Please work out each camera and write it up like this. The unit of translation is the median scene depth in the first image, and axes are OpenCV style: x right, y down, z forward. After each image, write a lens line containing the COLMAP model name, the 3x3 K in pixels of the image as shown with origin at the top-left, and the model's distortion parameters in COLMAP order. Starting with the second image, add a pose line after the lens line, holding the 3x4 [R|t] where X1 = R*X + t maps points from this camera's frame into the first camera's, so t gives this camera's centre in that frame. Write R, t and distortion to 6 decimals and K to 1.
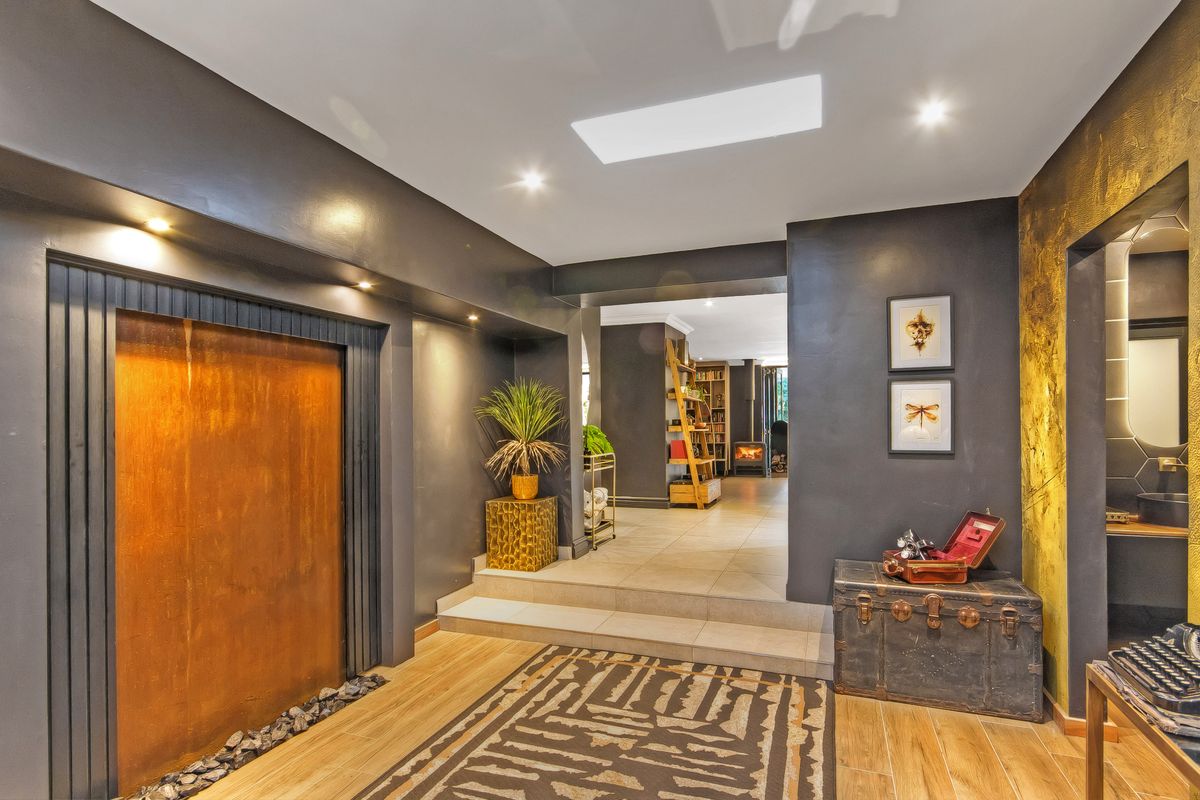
lens RADIAL K [[578.1, 0, 615.7], [0, 578.1, 420.3], [0, 0, 1]] dist [-0.001119, -0.001341]
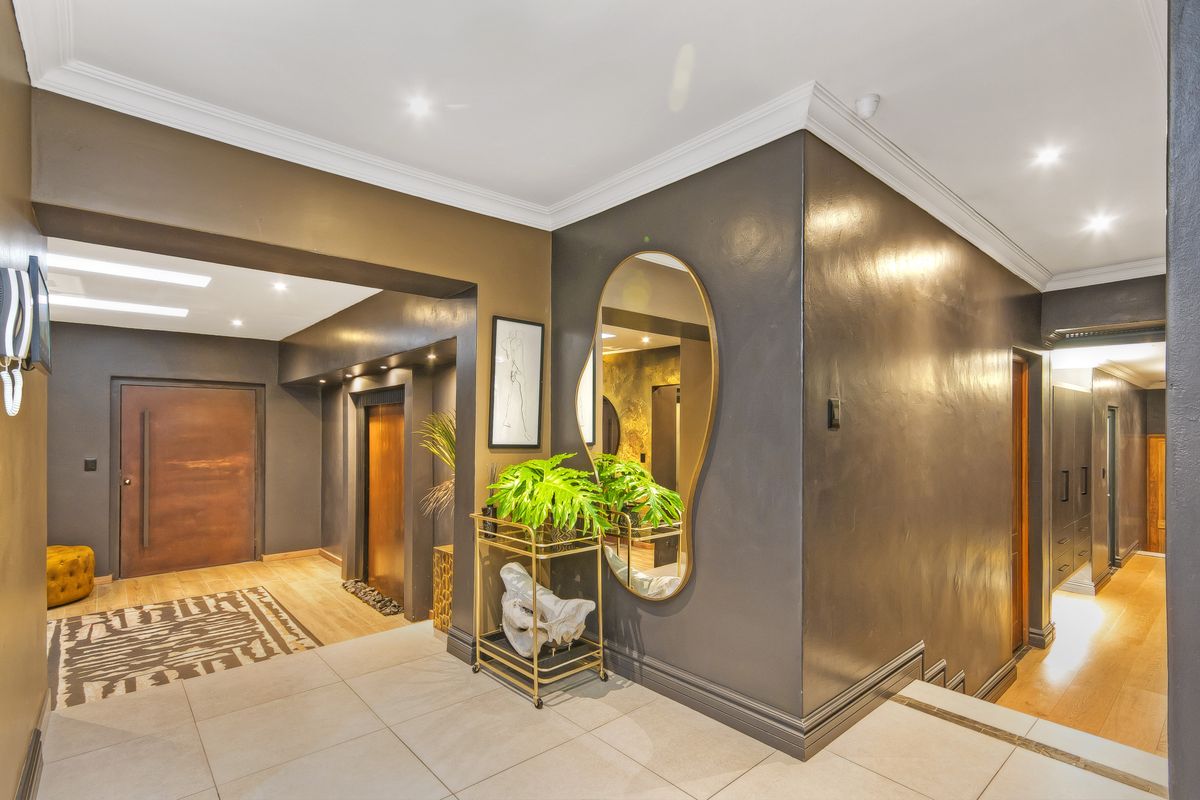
lens RADIAL K [[578.1, 0, 615.7], [0, 578.1, 420.3], [0, 0, 1]] dist [-0.001119, -0.001341]
pose [[-0.468933, -0.005741, -0.883215, 0.748628], [0.012759, 0.999831, -0.013273, -0.054133], [0.883142, -0.017493, -0.468780, 2.451069]]
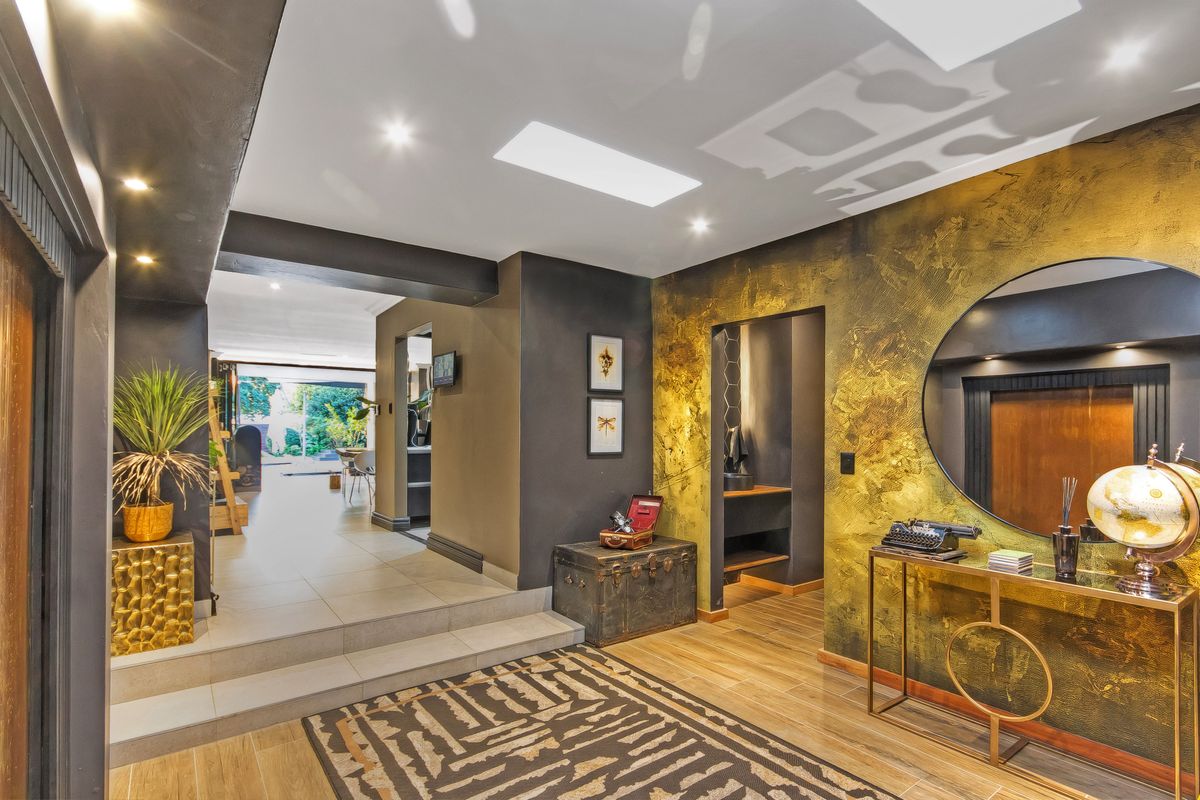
lens RADIAL K [[590.5, 0, 615.4], [0, 590.5, 420.9], [0, 0, 1]] dist [-0.002548, -0.000237]
pose [[0.537922, 0.022162, 0.842703, -0.690816], [-0.014254, 0.999751, -0.017194, 0.004175], [-0.842874, -0.002763, 0.538104, 0.291497]]
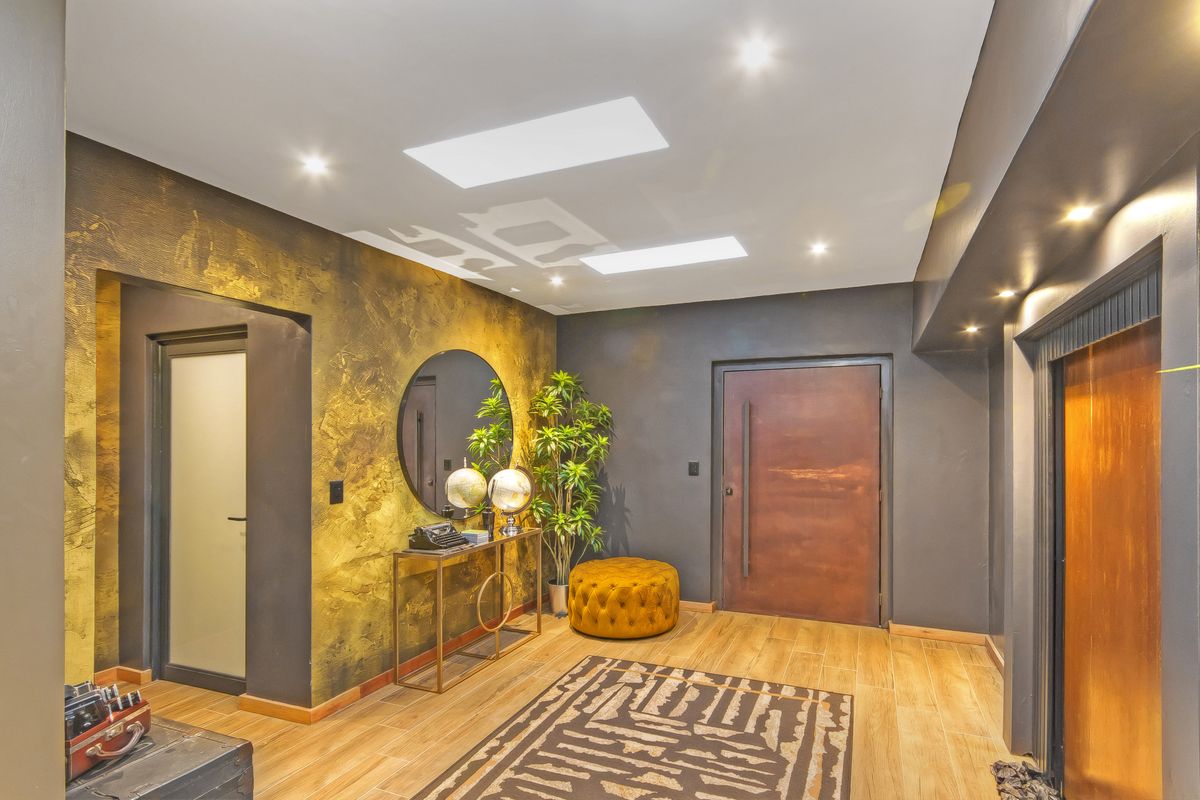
lens RADIAL K [[578.8, 0, 617.0], [0, 578.8, 436.7], [0, 0, 1]] dist [0.003363, 0.000210]
pose [[-0.998671, 0.008806, 0.050790, -0.035213], [0.008407, 0.999932, -0.008070, -0.030140], [-0.050858, -0.007632, -0.998677, 1.607310]]
